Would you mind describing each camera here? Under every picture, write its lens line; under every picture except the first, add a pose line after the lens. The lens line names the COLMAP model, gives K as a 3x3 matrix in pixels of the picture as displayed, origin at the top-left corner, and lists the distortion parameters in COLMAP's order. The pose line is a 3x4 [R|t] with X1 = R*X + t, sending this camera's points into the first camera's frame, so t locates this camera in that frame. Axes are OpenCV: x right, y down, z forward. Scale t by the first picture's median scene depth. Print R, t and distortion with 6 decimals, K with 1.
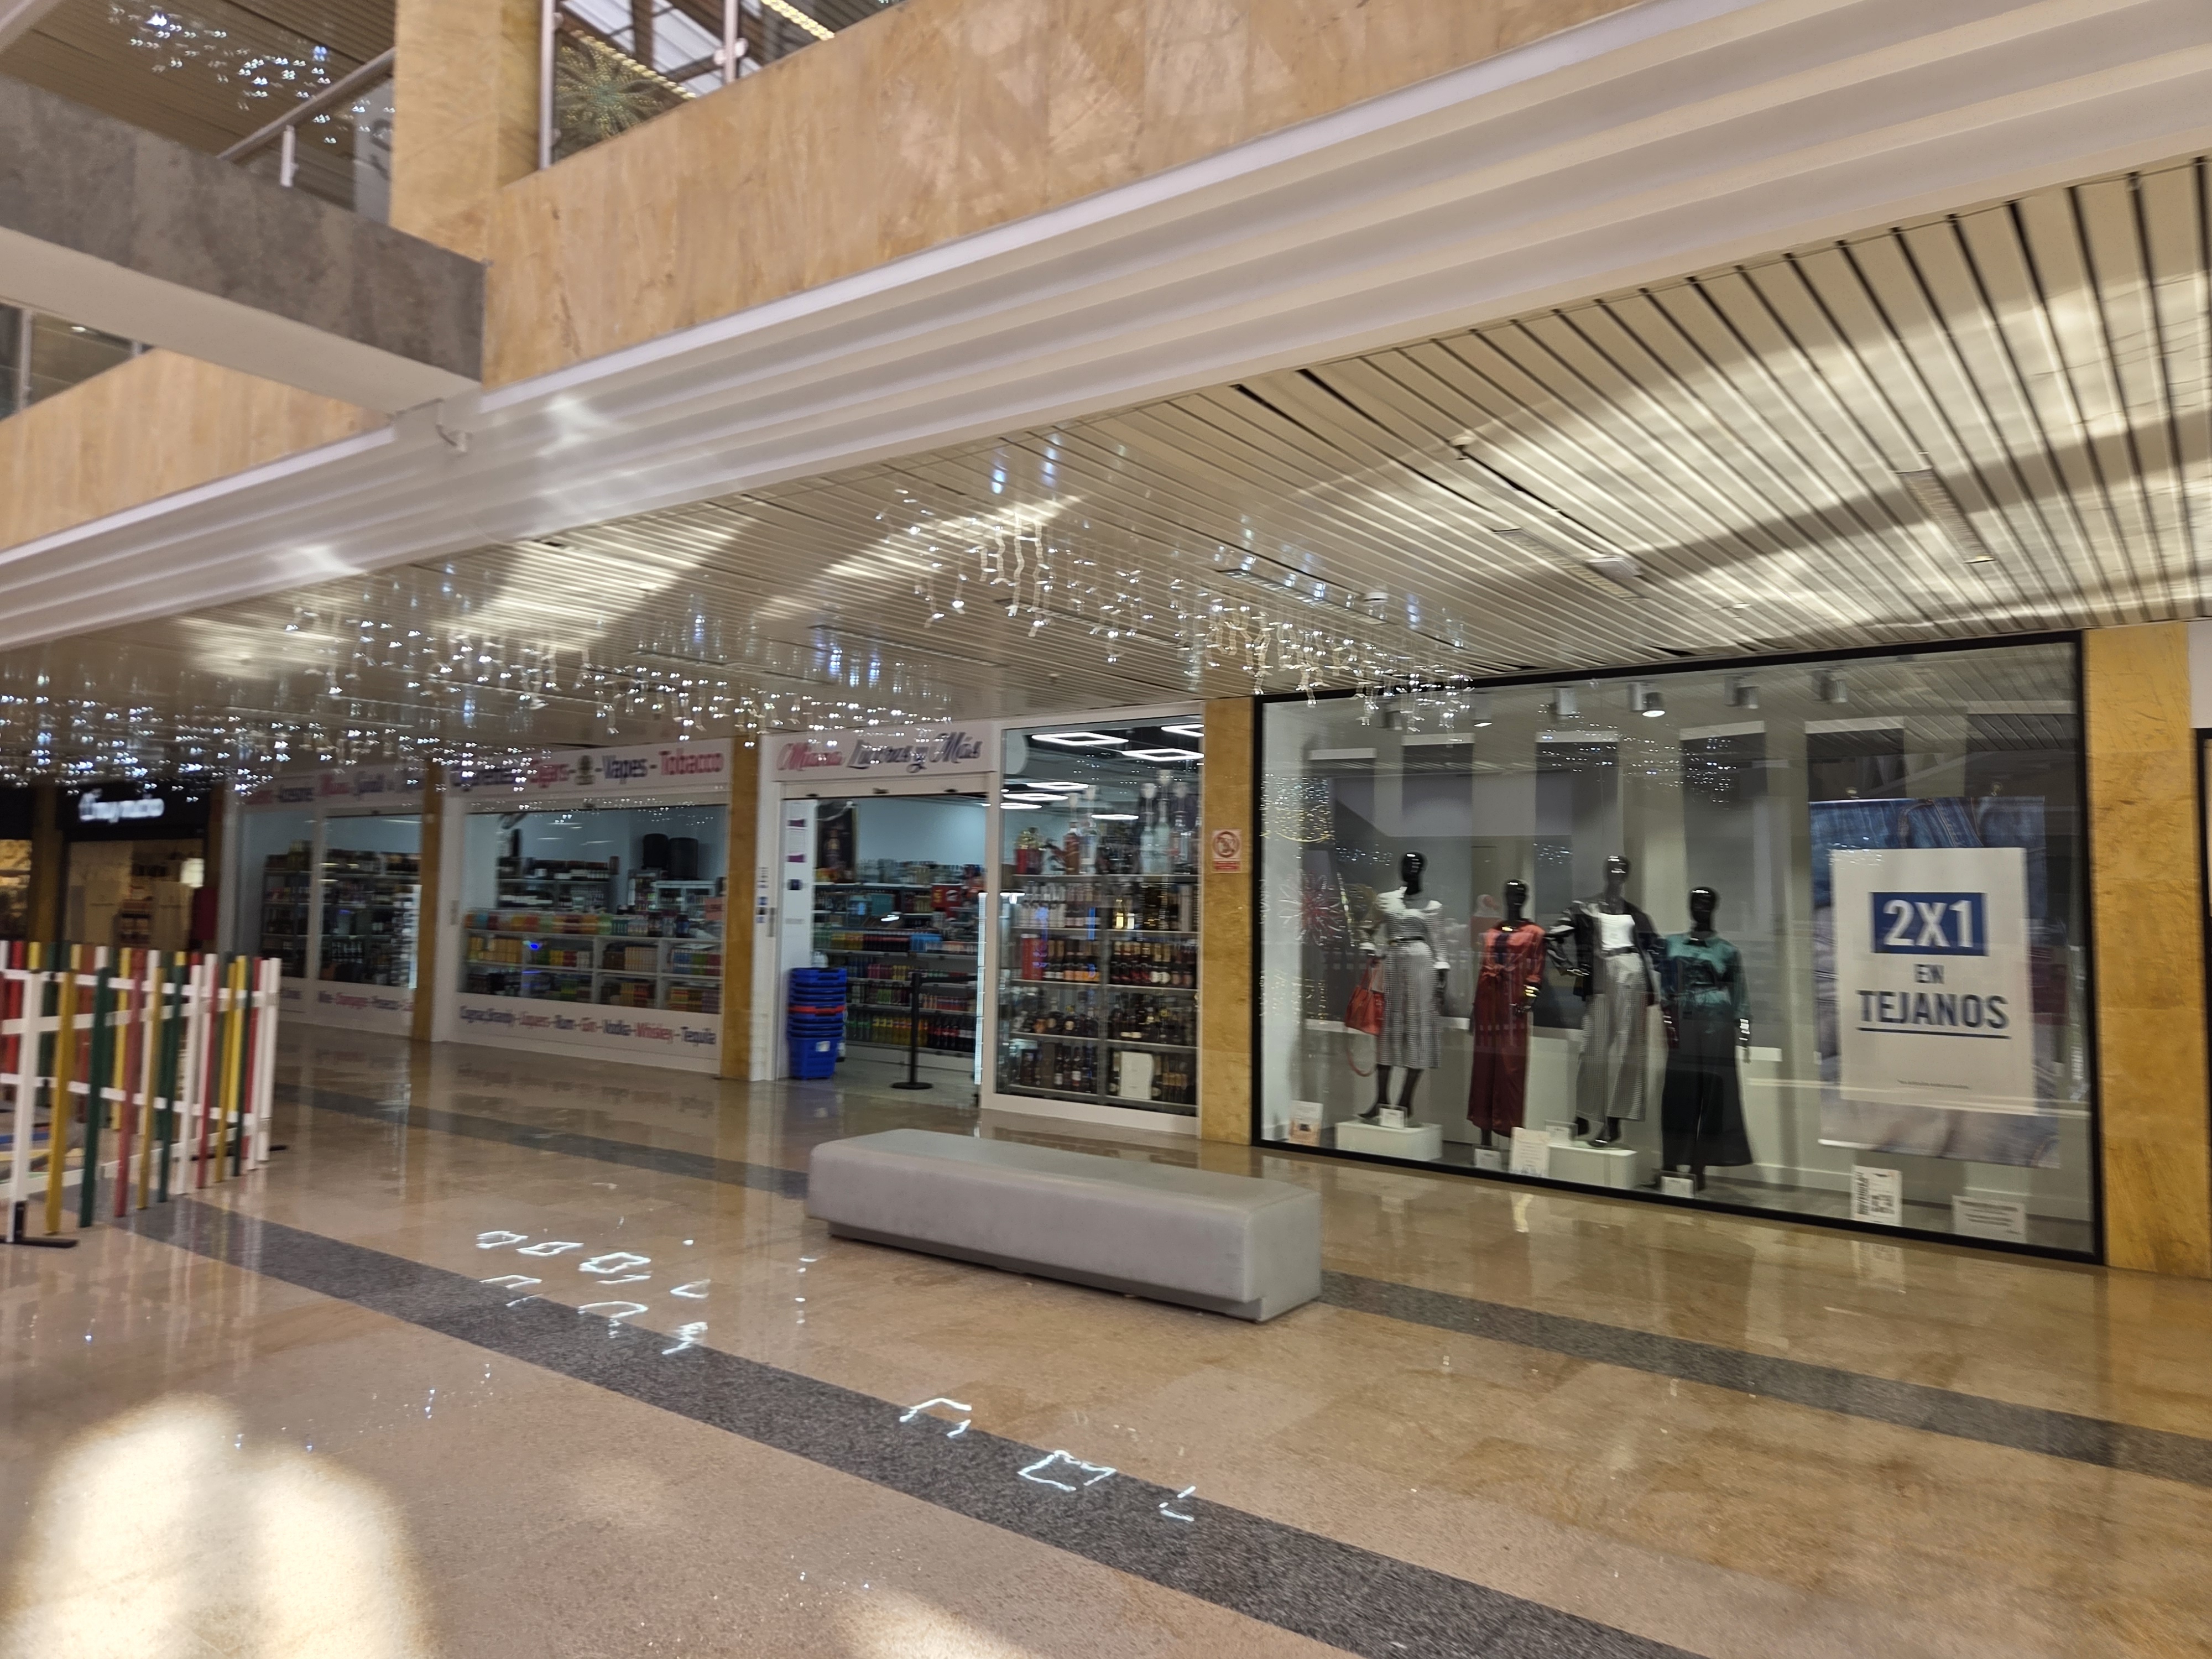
lens RADIAL K [[1476.0, 0, 1103.7], [0, 1476.0, 756.5], [0, 0, 1]] dist [0.074810, -0.059815]
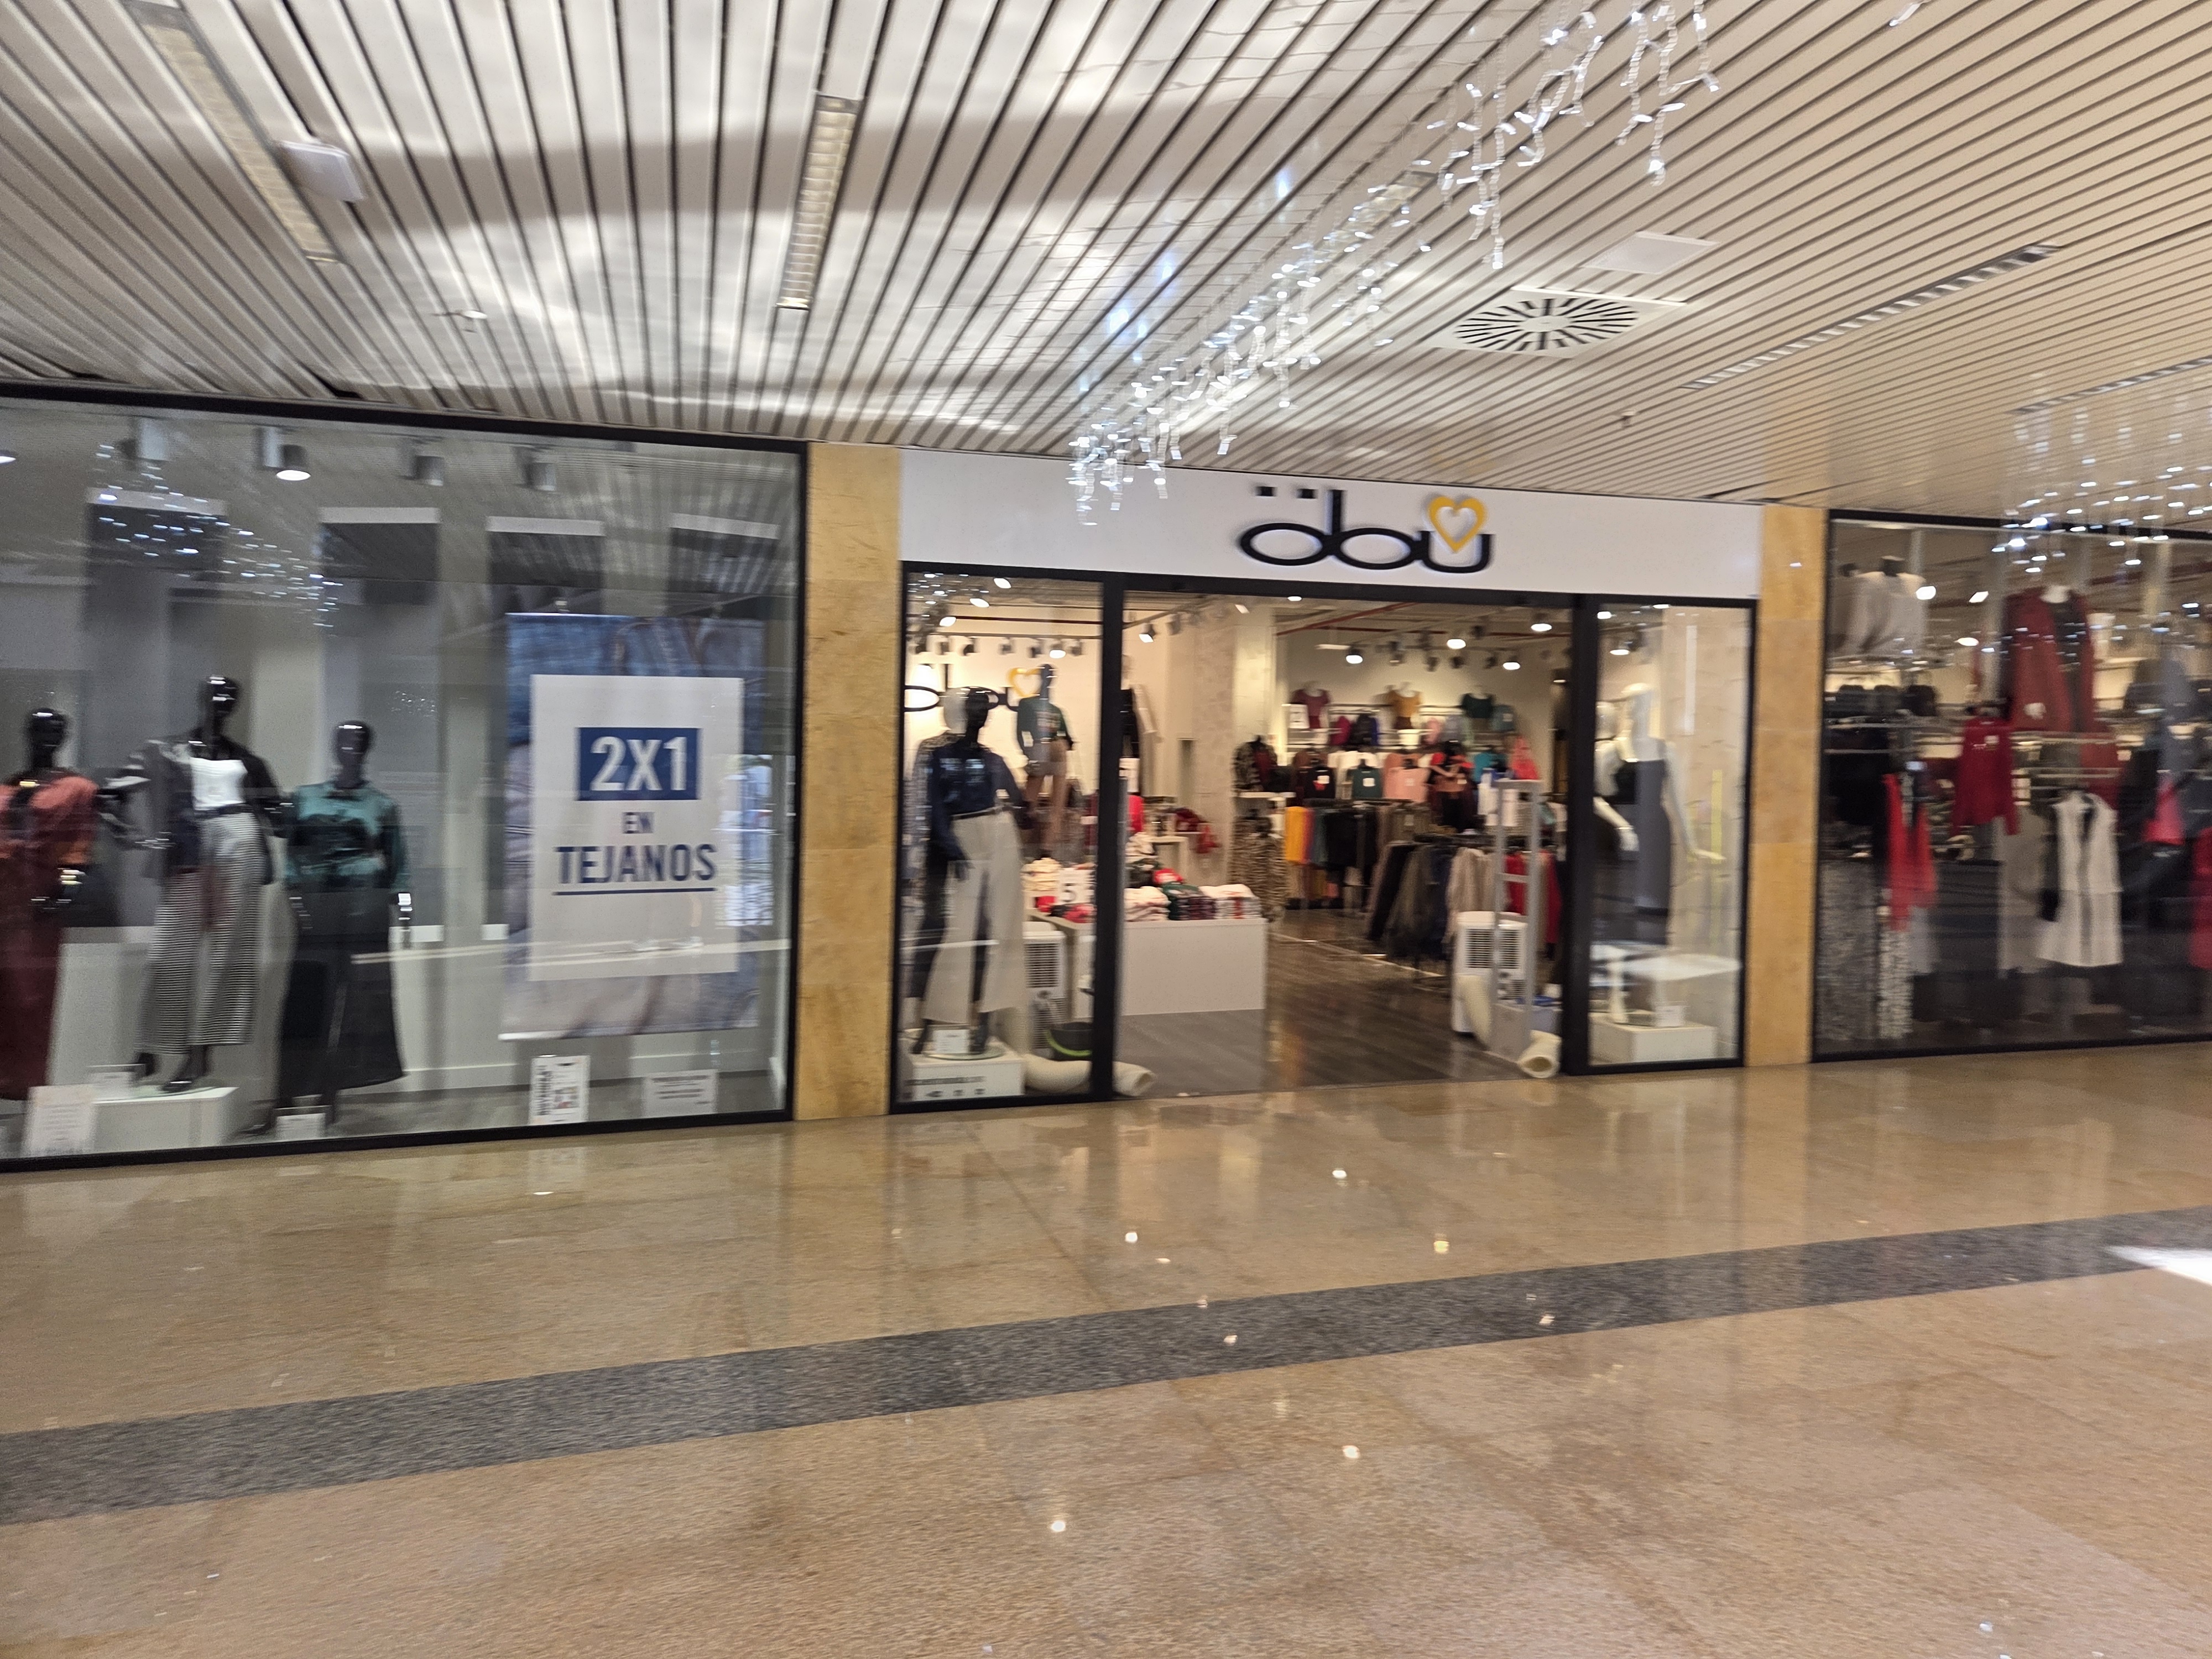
lens RADIAL K [[1476.0, 0, 1103.7], [0, 1476.0, 756.5], [0, 0, 1]] dist [0.074810, -0.059815]
pose [[0.605372, -0.000569, 0.795943, 0.038344], [-0.072221, 0.995835, 0.055641, 0.040683], [-0.792660, -0.091168, 0.602809, 0.281799]]
